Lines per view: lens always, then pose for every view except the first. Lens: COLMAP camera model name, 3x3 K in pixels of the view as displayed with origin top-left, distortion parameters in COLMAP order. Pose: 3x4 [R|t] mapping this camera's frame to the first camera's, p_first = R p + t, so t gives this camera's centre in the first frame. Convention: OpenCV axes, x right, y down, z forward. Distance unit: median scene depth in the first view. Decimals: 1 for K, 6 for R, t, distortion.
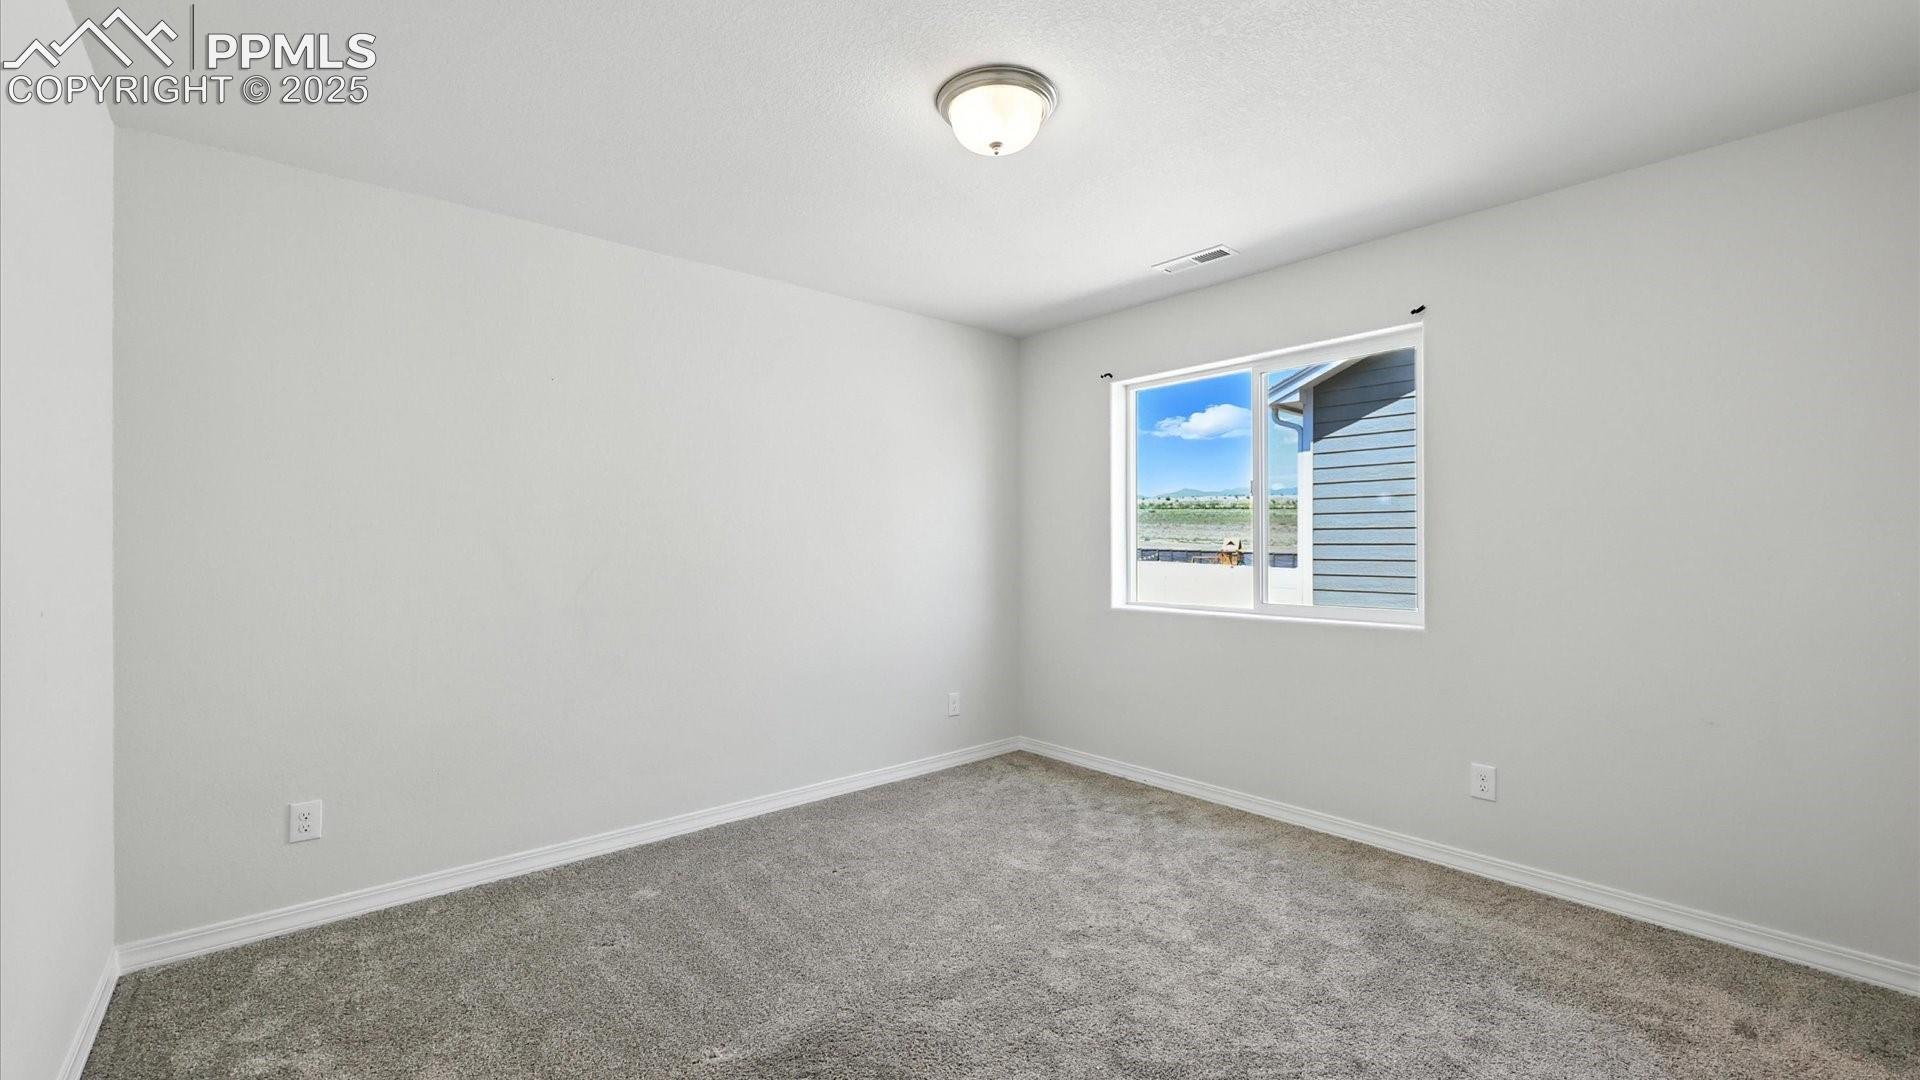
lens RADIAL K [[781.3, 0, 954.7], [0, 781.3, 534.6], [0, 0, 1]] dist [0.003983, 0.000263]
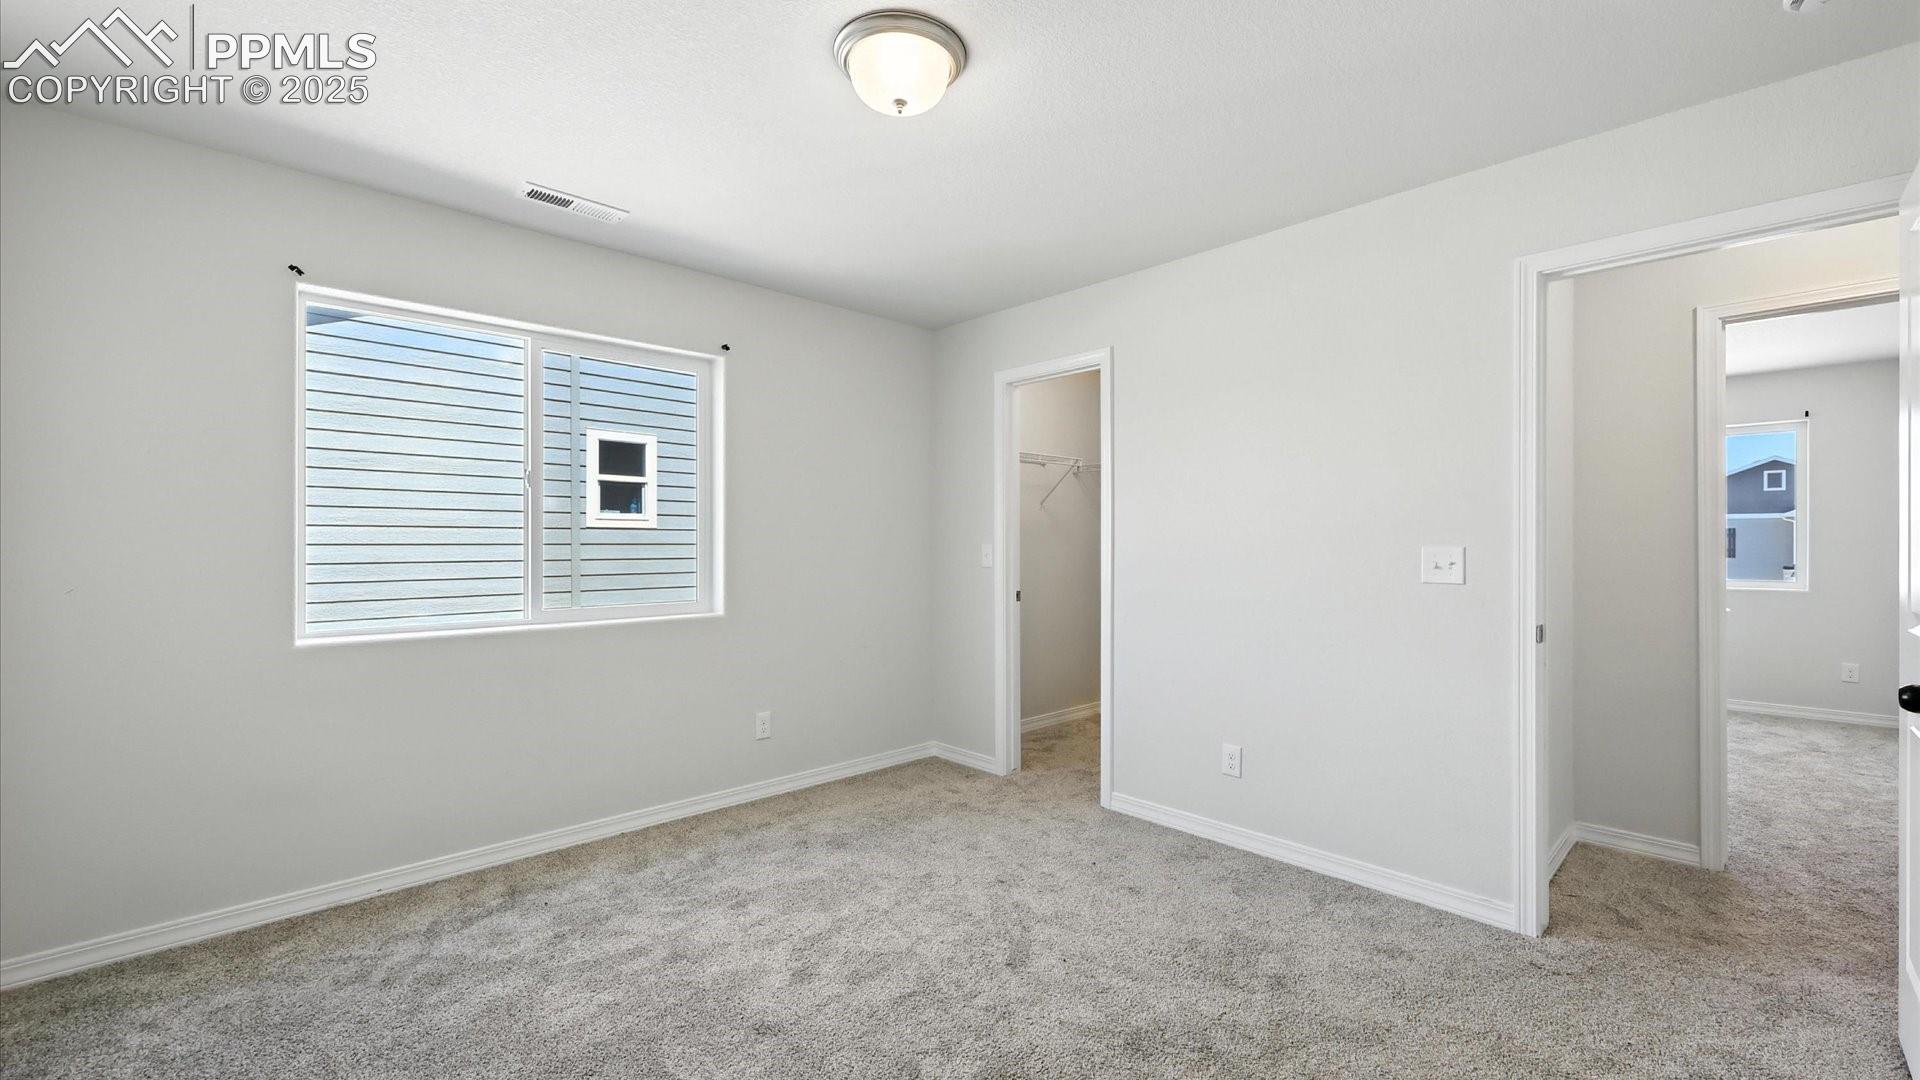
lens RADIAL K [[781.3, 0, 956.6], [0, 781.3, 543.8], [0, 0, 1]] dist [0.003983, 0.000263]
pose [[-0.041286, 0.001293, 0.999147, -0.555672], [-0.010388, 0.999945, -0.001723, 0.009533], [-0.999093, -0.010450, -0.041270, 0.635063]]
